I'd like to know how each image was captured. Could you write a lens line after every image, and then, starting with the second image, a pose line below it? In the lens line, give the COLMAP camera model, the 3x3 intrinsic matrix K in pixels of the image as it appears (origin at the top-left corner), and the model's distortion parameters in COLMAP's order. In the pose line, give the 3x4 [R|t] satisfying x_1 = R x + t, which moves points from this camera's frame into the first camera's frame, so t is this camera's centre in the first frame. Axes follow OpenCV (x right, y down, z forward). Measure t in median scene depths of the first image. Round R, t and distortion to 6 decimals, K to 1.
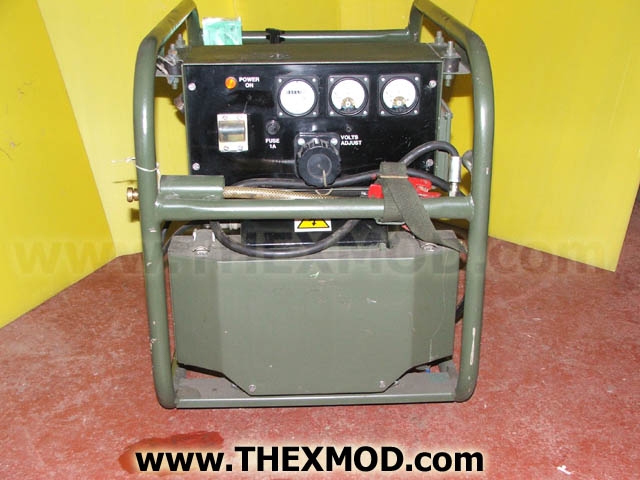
lens RADIAL K [[886.7, 0, 320.0], [0, 886.7, 240.0], [0, 0, 1]] dist [-0.102876, 0.078001]
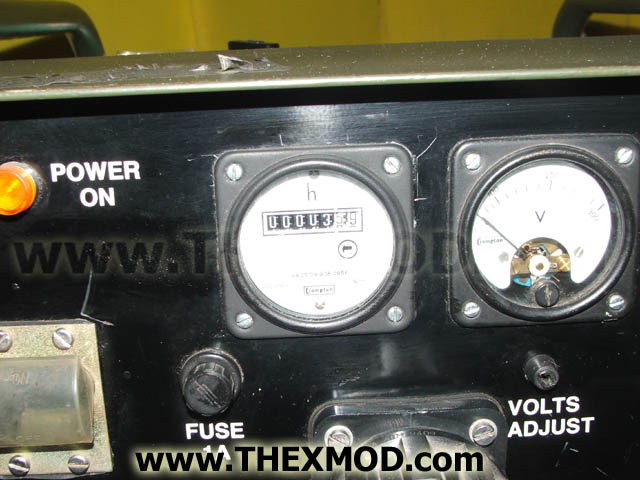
lens RADIAL K [[886.7, 0, 320.0], [0, 886.7, 240.0], [0, 0, 1]] dist [-0.102876, 0.078001]
pose [[0.999109, -0.027676, -0.031865, -0.017455], [0.023872, 0.993180, -0.114118, -0.136372], [0.034806, 0.113256, 0.992956, 0.774518]]
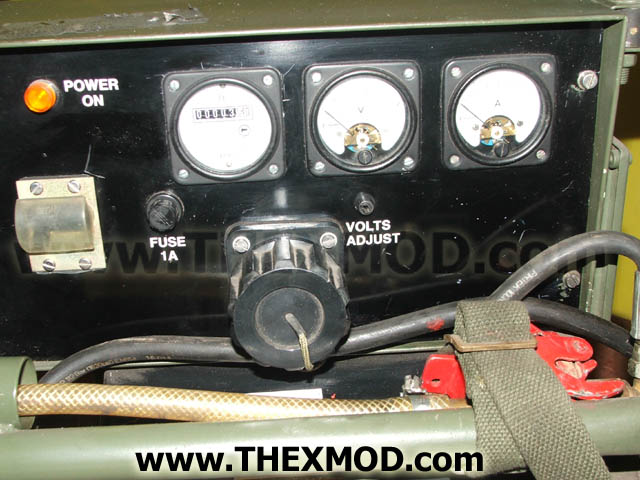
lens RADIAL K [[886.7, 0, 320.0], [0, 886.7, 240.0], [0, 0, 1]] dist [-0.102876, 0.078001]
pose [[0.999450, -0.032774, -0.004968, 0.014231], [0.032857, 0.999307, 0.017492, -0.119009], [0.004391, -0.017646, 0.999835, 0.625454]]
